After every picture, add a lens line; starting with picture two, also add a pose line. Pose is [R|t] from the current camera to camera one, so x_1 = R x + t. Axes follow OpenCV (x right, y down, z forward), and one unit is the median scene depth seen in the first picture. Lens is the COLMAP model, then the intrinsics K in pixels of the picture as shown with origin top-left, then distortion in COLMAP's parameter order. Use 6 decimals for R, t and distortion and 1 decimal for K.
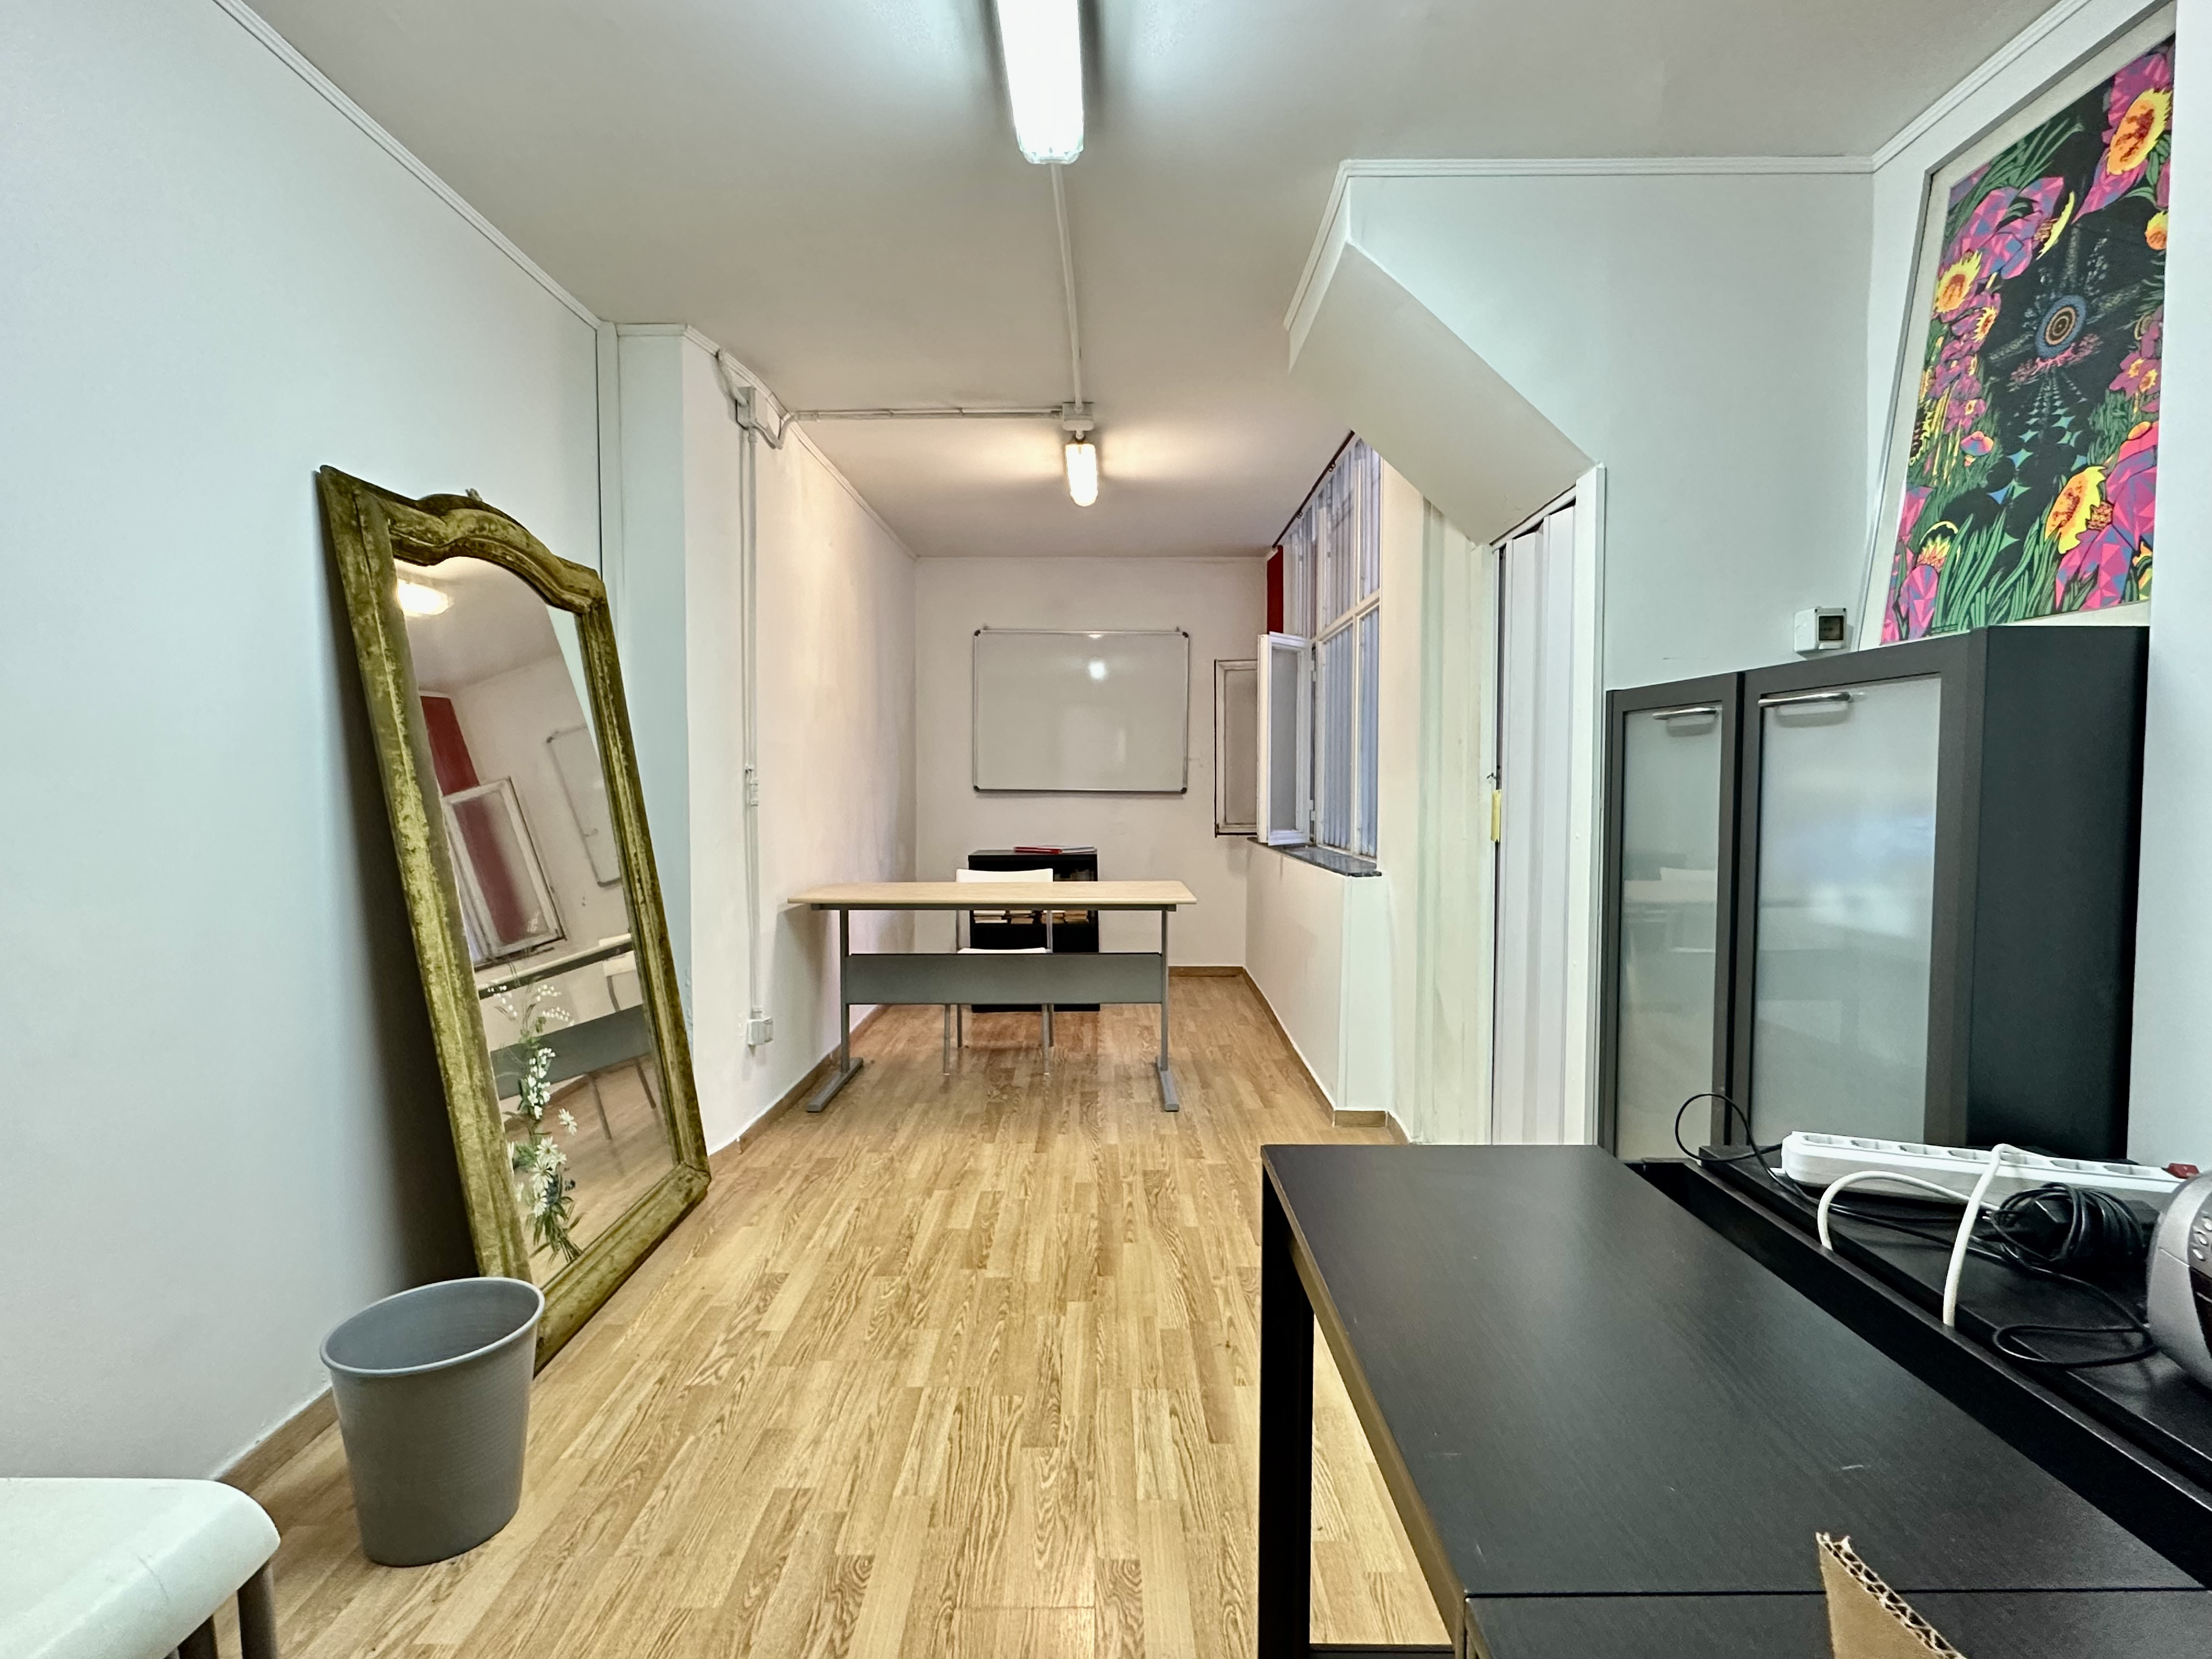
lens RADIAL K [[1109.8, 0, 1093.7], [0, 1109.8, 828.8], [0, 0, 1]] dist [-0.005083, 0.001900]
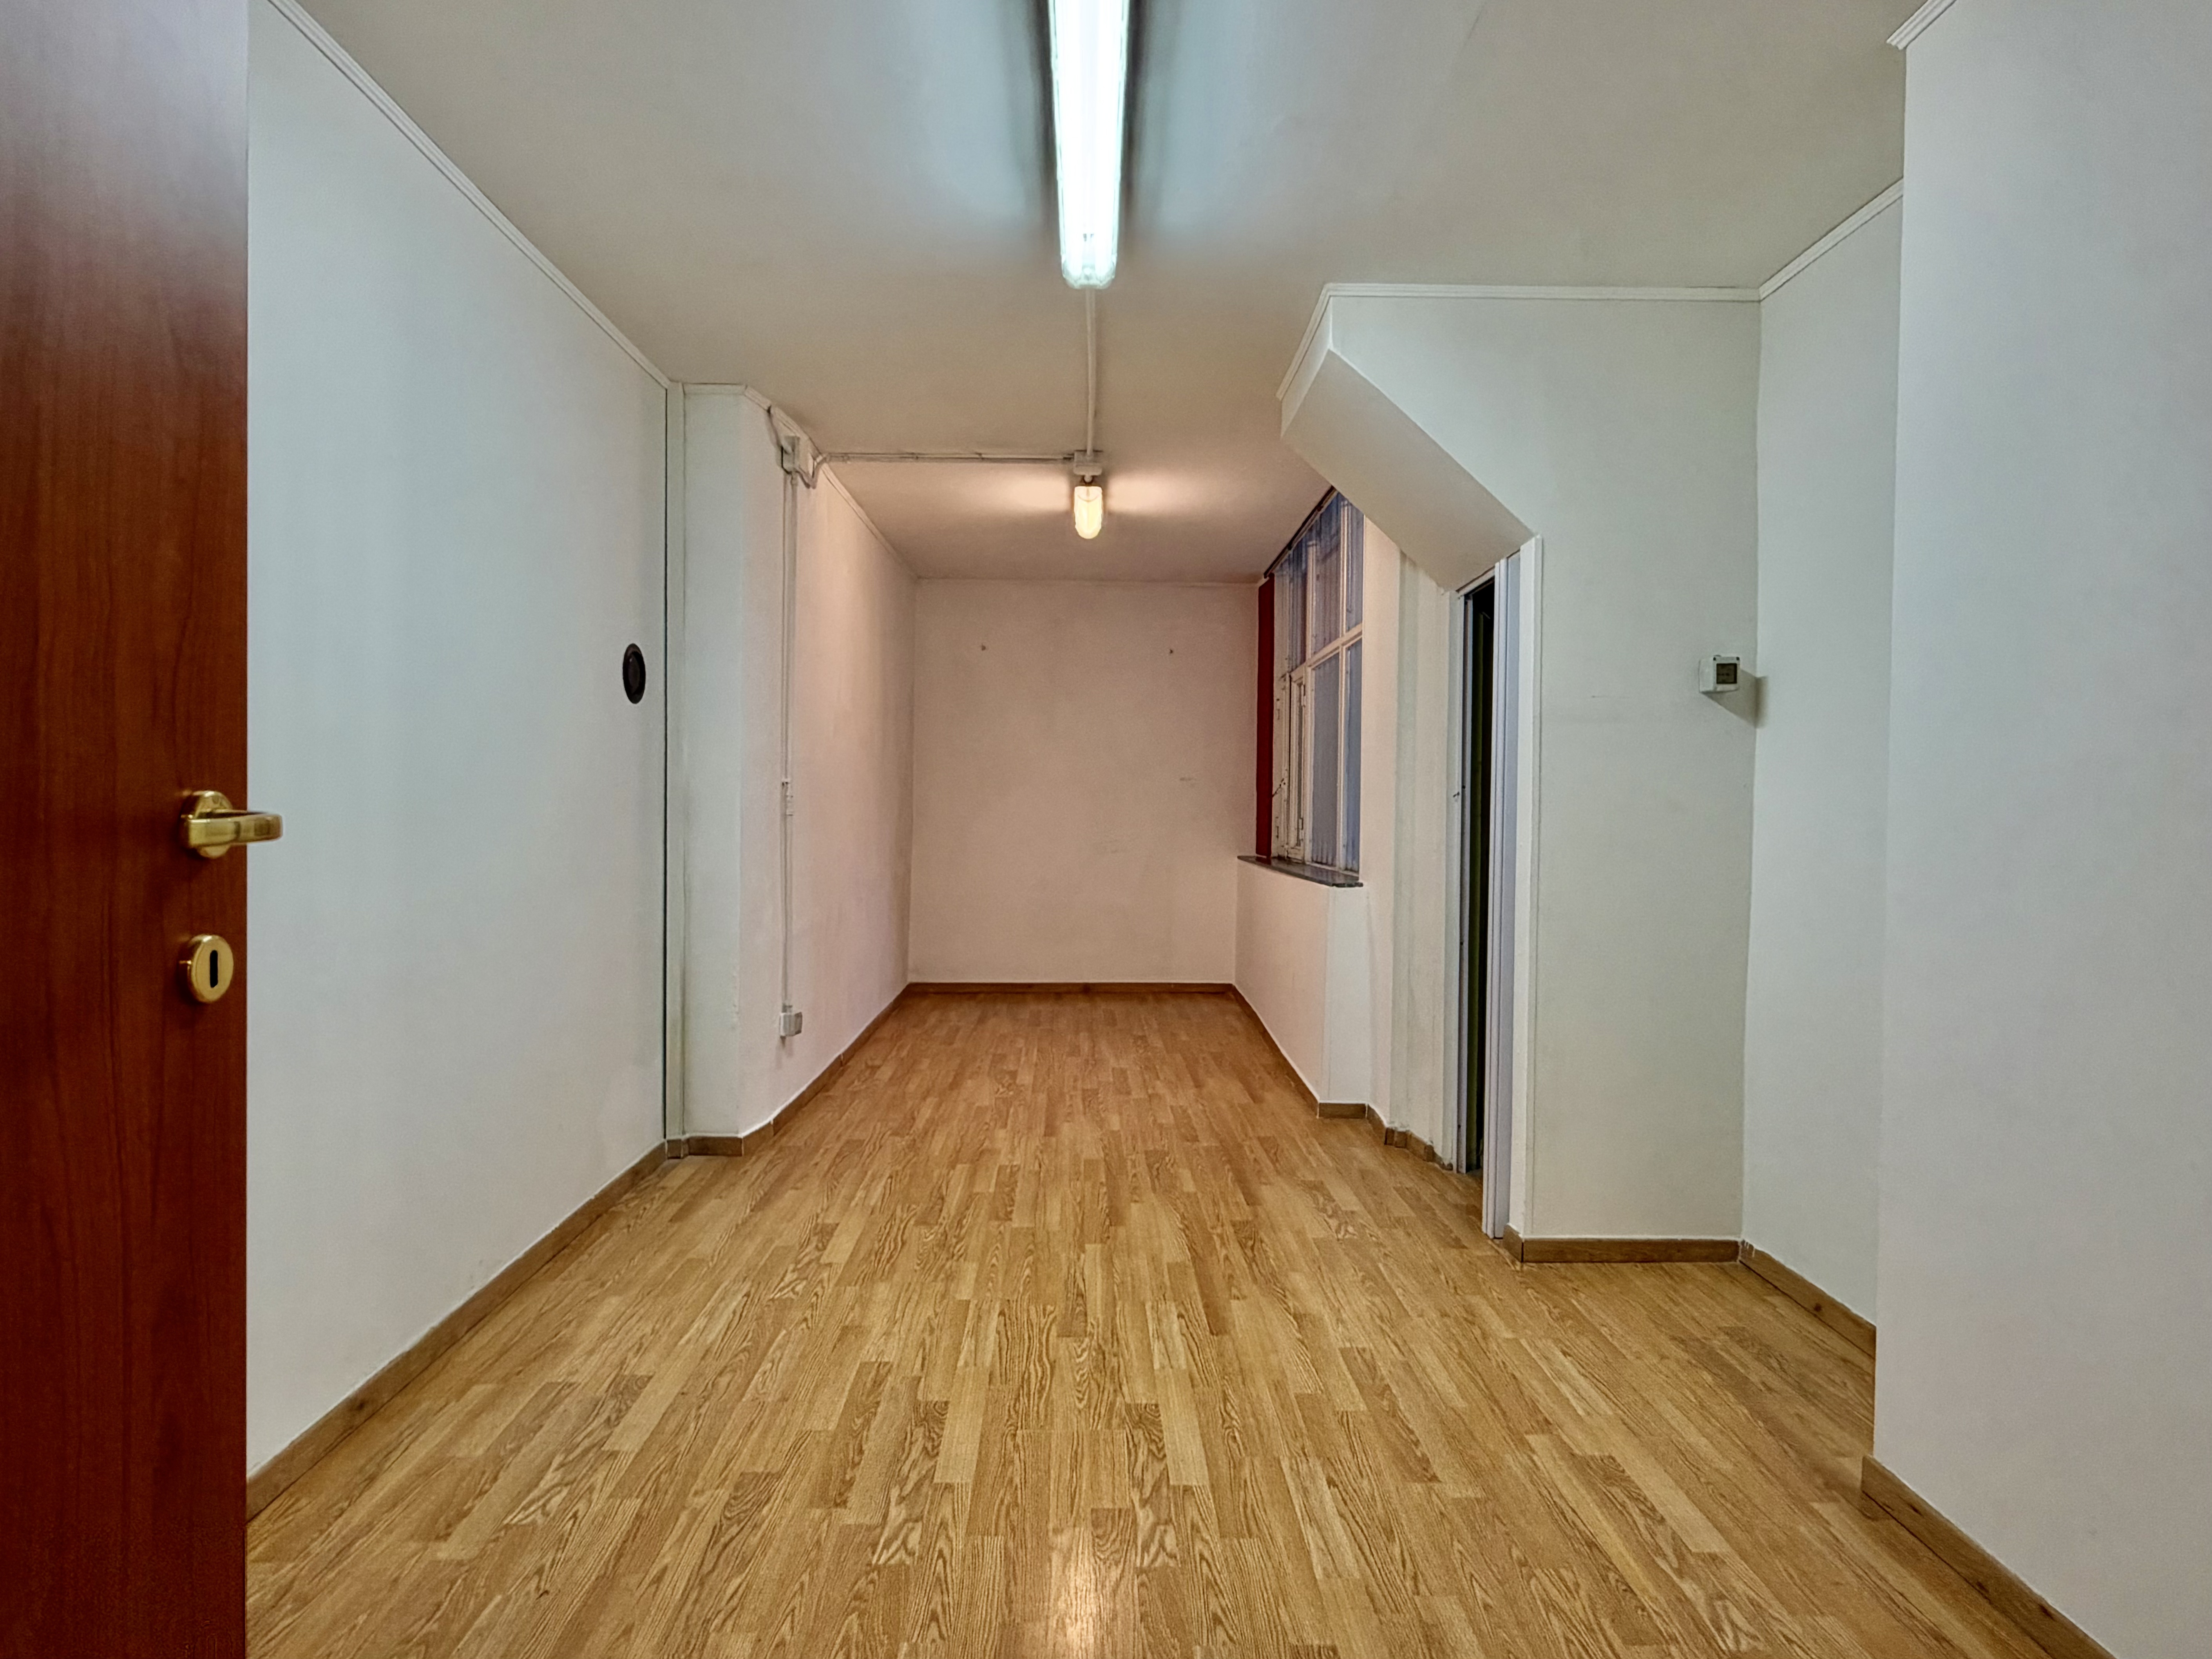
lens RADIAL K [[1188.8, 0, 1094.8], [0, 1188.8, 826.2], [0, 0, 1]] dist [-0.000488, 0.000469]
pose [[0.999725, 0.010203, 0.021130, -0.044253], [-0.009694, 0.999664, -0.024055, 0.020651], [-0.021368, 0.023844, 0.999487, -0.248325]]
